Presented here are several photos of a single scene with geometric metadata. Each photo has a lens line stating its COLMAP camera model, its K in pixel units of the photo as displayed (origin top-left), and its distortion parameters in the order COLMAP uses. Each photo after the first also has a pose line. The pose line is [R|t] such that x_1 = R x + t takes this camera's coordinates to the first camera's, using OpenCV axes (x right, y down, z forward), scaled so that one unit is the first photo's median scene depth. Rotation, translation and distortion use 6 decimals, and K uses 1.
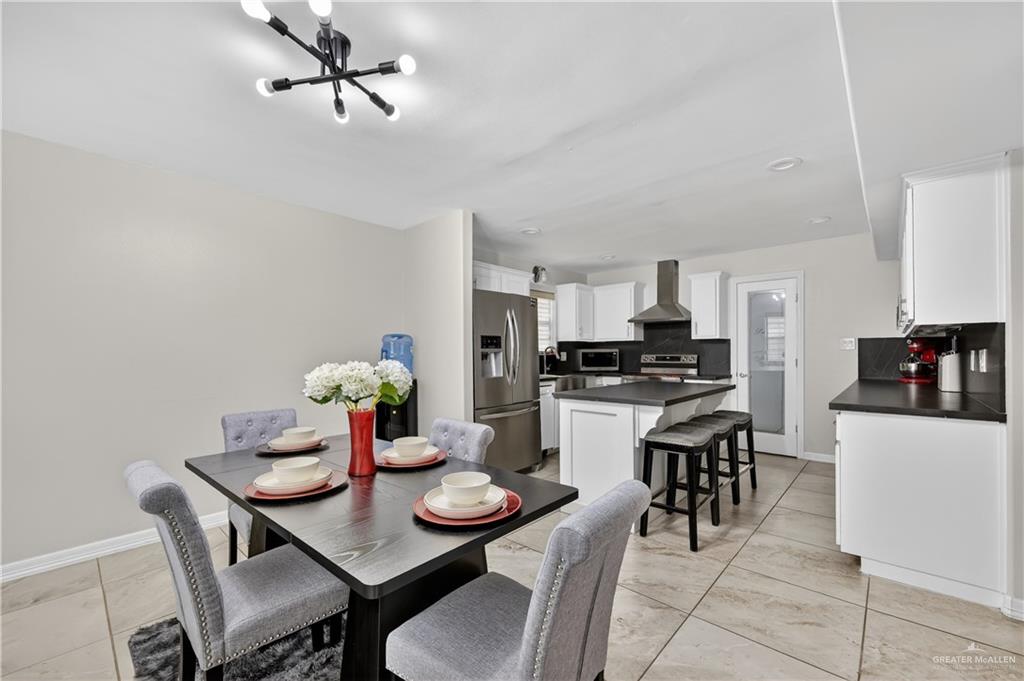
lens RADIAL K [[415.2, 0, 511.3], [0, 415.2, 348.5], [0, 0, 1]] dist [-0.001643, 0.000004]
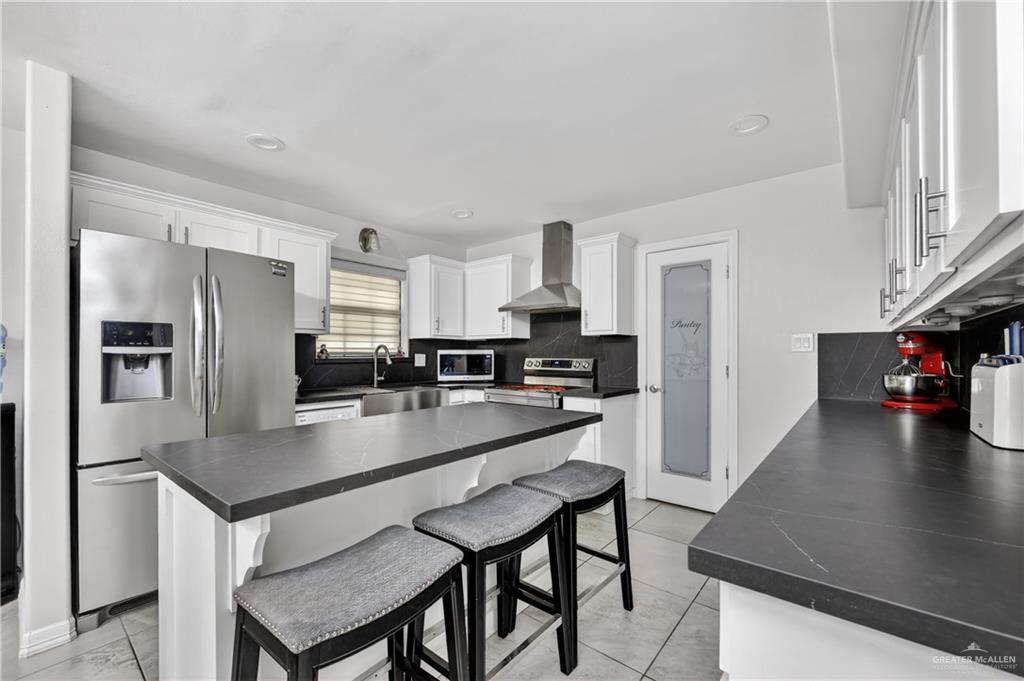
lens RADIAL K [[415.2, 0, 511.1], [0, 415.2, 349.1], [0, 0, 1]] dist [-0.001643, 0.000004]
pose [[0.998900, 0.003865, 0.046732, 0.272453], [-0.003789, 0.999991, -0.001705, 0.000957], [-0.046738, 0.001526, 0.998906, 0.313575]]
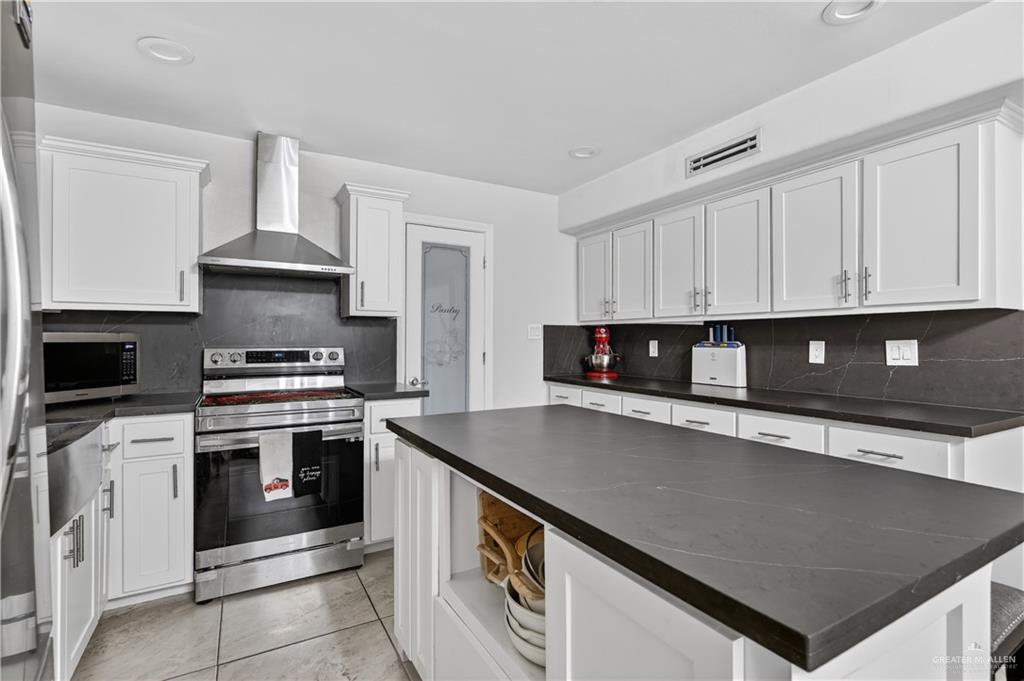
lens RADIAL K [[487.4, 0, 513.7], [0, 487.4, 338.1], [0, 0, 1]] dist [0.001353, 0.000037]
pose [[0.305956, 0.008475, 0.952008, -0.046650], [-0.009739, 0.999936, -0.005772, 0.004969], [-0.951996, -0.007505, 0.306019, 0.604701]]
